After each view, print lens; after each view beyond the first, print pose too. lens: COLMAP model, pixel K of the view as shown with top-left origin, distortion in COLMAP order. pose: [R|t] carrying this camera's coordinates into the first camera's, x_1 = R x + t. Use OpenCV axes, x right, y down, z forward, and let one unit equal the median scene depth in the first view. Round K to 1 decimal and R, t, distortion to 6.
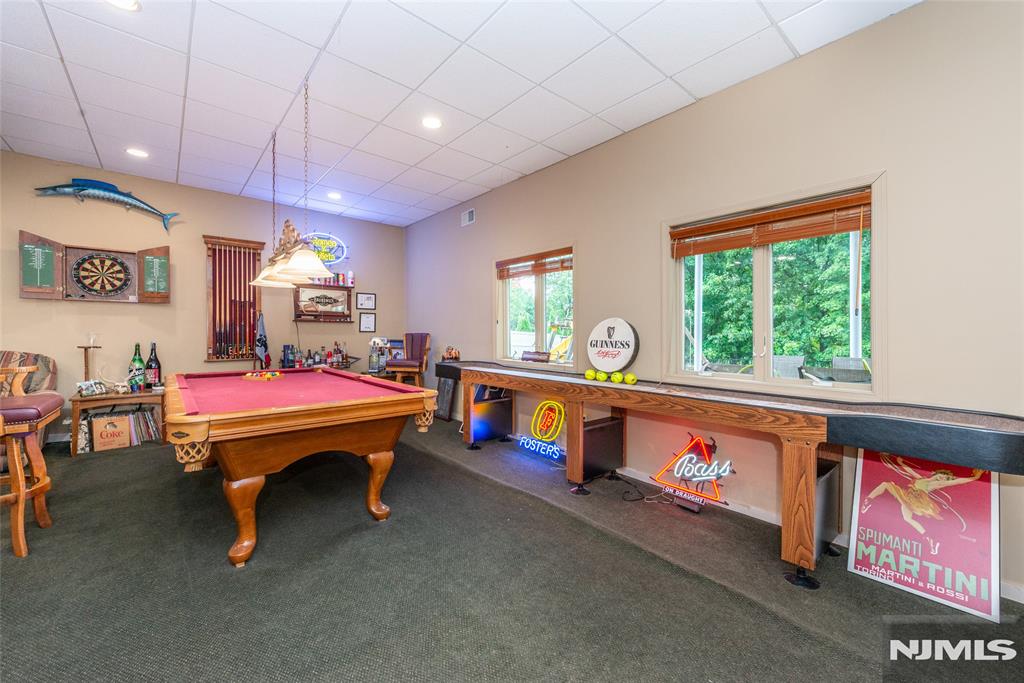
lens RADIAL K [[404.6, 0, 515.2], [0, 404.6, 338.0], [0, 0, 1]] dist [0.008517, -0.000042]
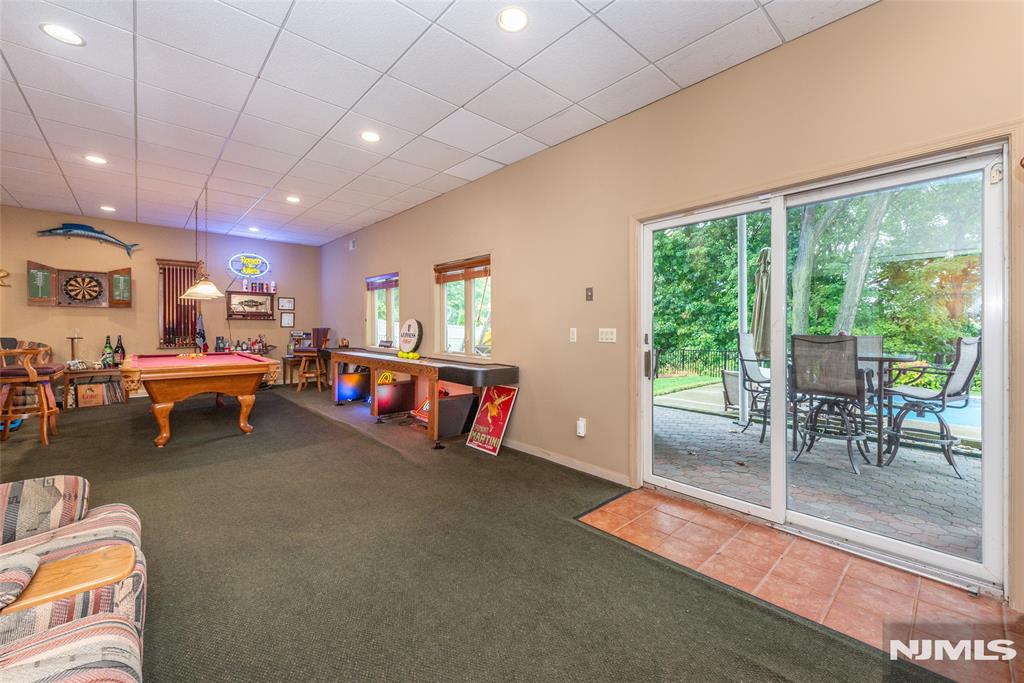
lens RADIAL K [[404.6, 0, 509.3], [0, 404.6, 331.0], [0, 0, 1]] dist [0.008517, -0.000042]
pose [[0.999663, -0.001920, 0.025896, 0.467431], [0.001925, 0.999998, -0.000147, -0.000295], [-0.025896, 0.000197, 0.999665, -0.493507]]
